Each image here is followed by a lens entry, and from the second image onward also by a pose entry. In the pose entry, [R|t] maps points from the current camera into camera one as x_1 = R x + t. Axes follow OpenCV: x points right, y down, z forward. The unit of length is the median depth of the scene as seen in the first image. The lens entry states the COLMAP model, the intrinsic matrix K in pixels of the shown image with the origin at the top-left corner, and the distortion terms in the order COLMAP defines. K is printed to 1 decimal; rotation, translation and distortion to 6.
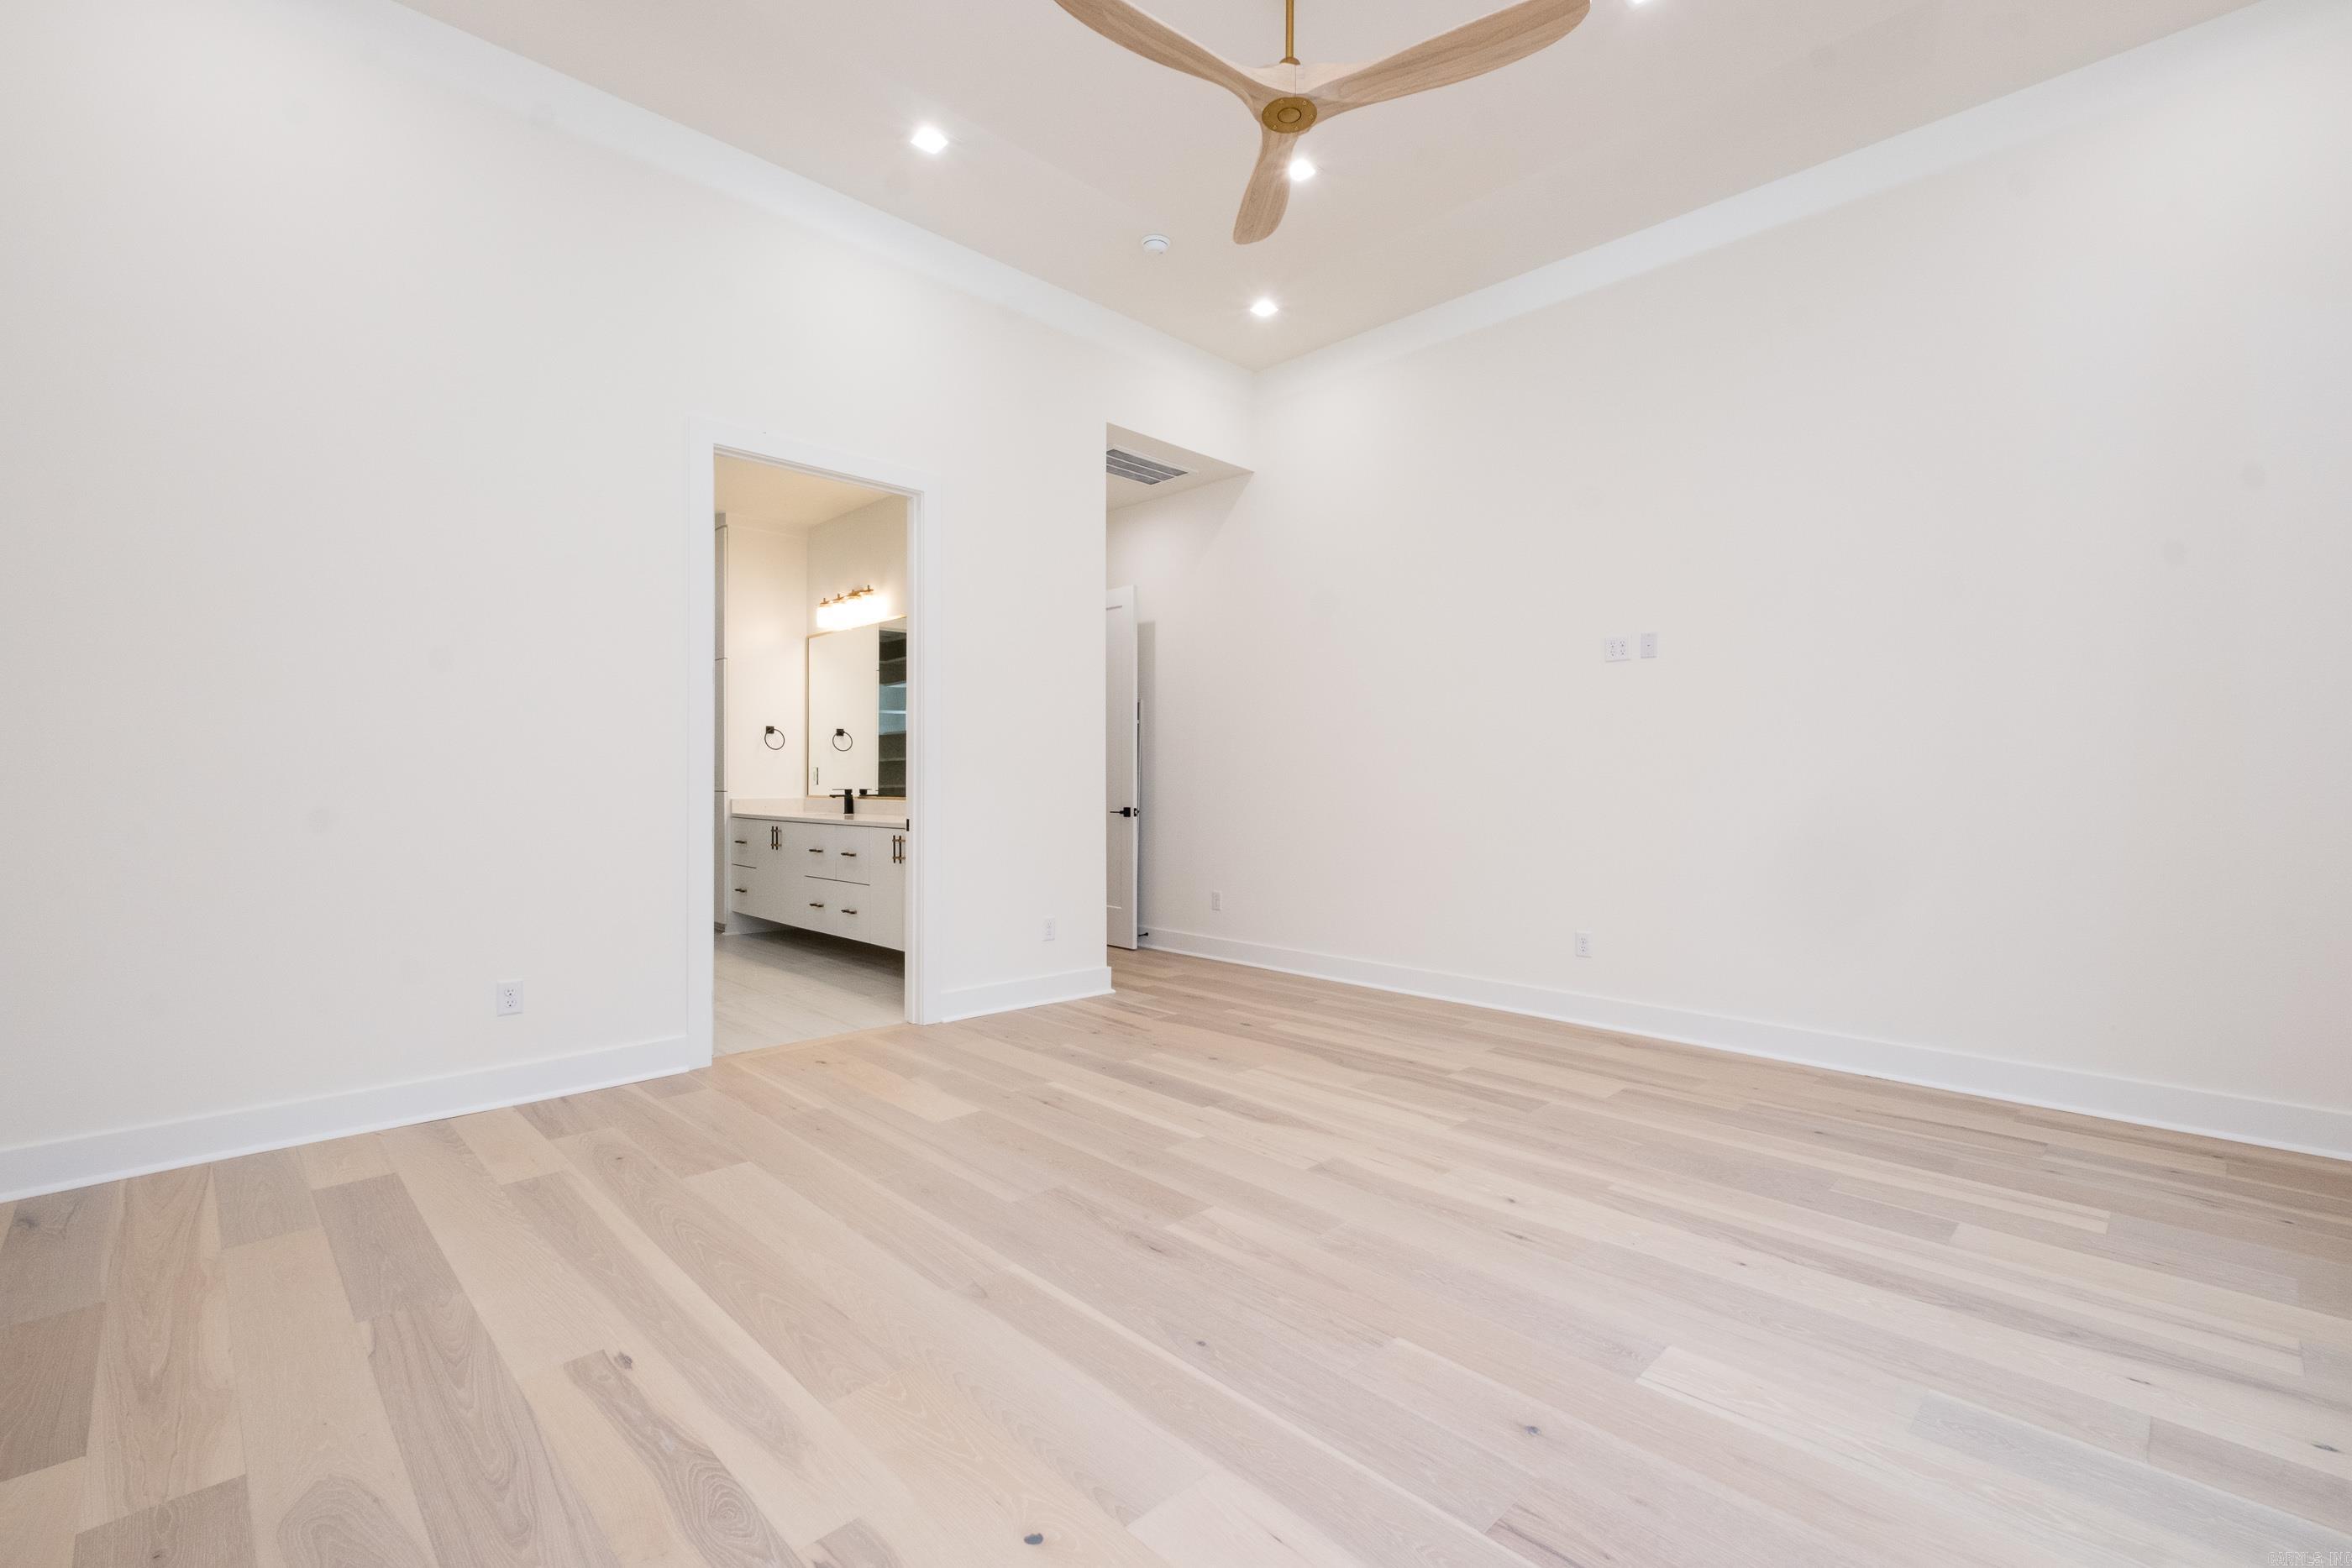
lens RADIAL K [[1023.3, 0, 1175.9], [0, 1023.3, 784.6], [0, 0, 1]] dist [-0.002707, 0.000735]
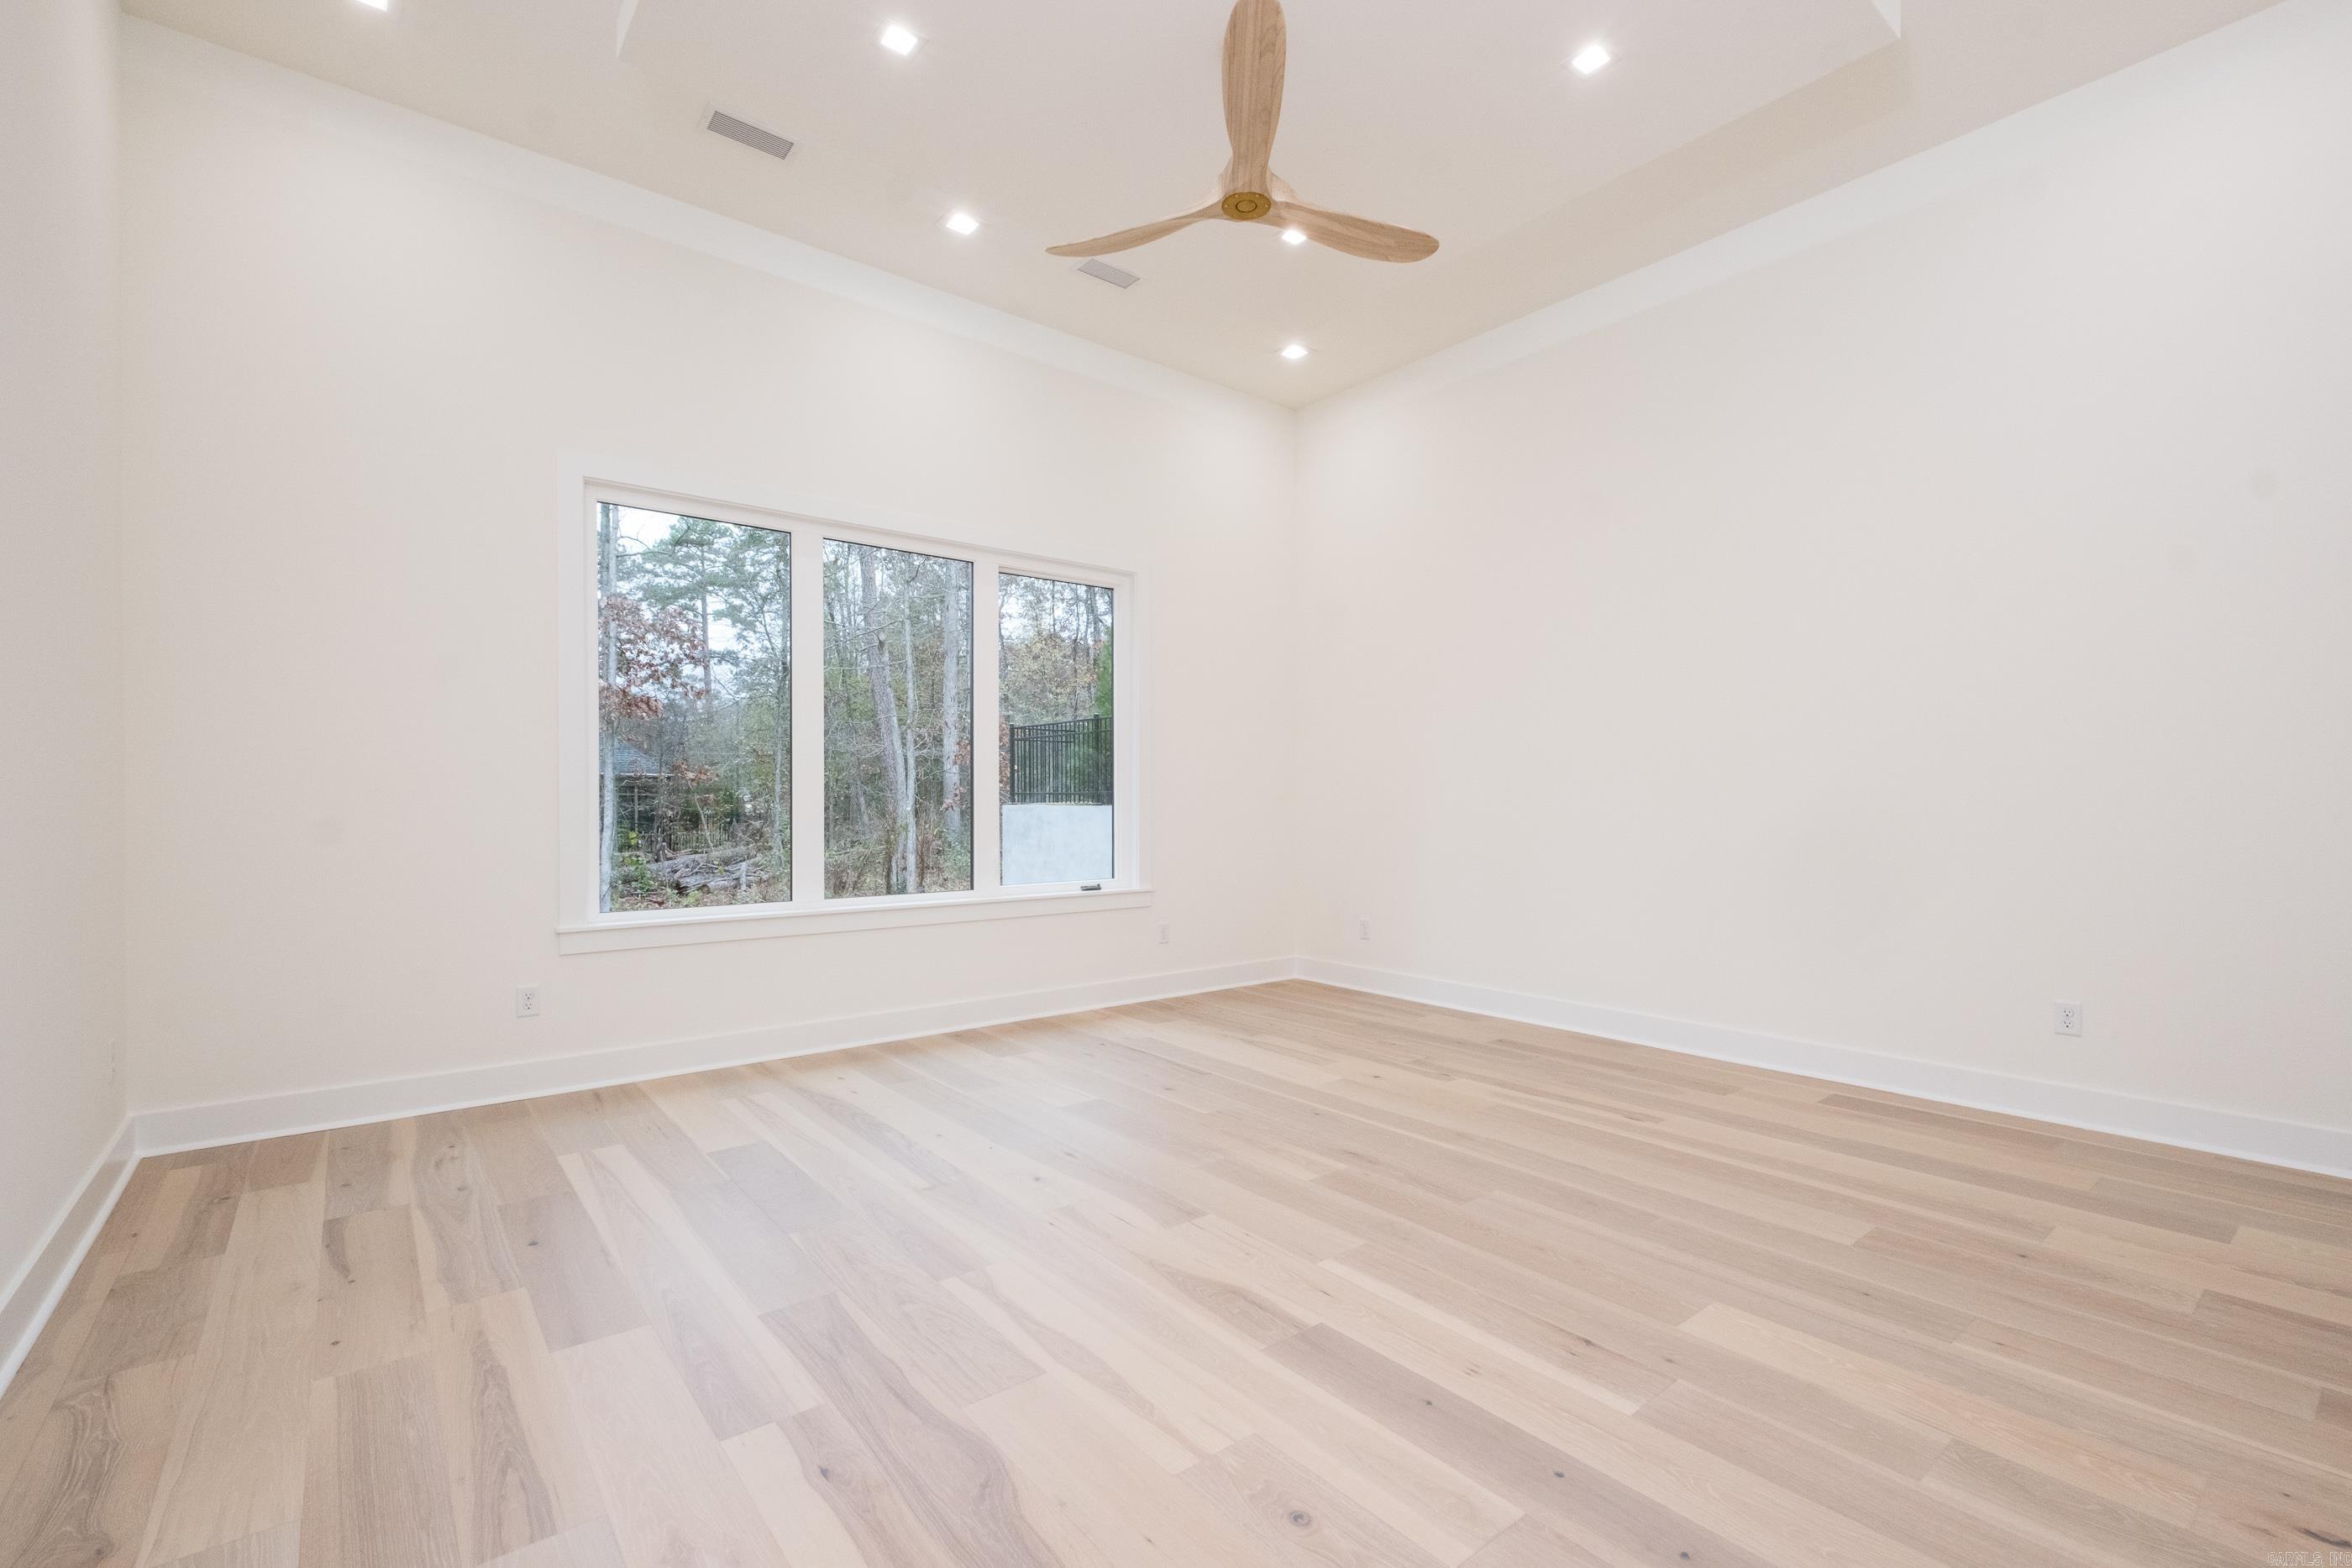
lens RADIAL K [[1023.3, 0, 1176.6], [0, 1023.3, 792.0], [0, 0, 1]] dist [-0.002707, 0.000735]
pose [[-0.995189, -0.004909, 0.097854, 0.066011], [-0.005409, 0.999974, -0.004848, -0.007549], [-0.097828, -0.005354, -0.995189, 1.933764]]
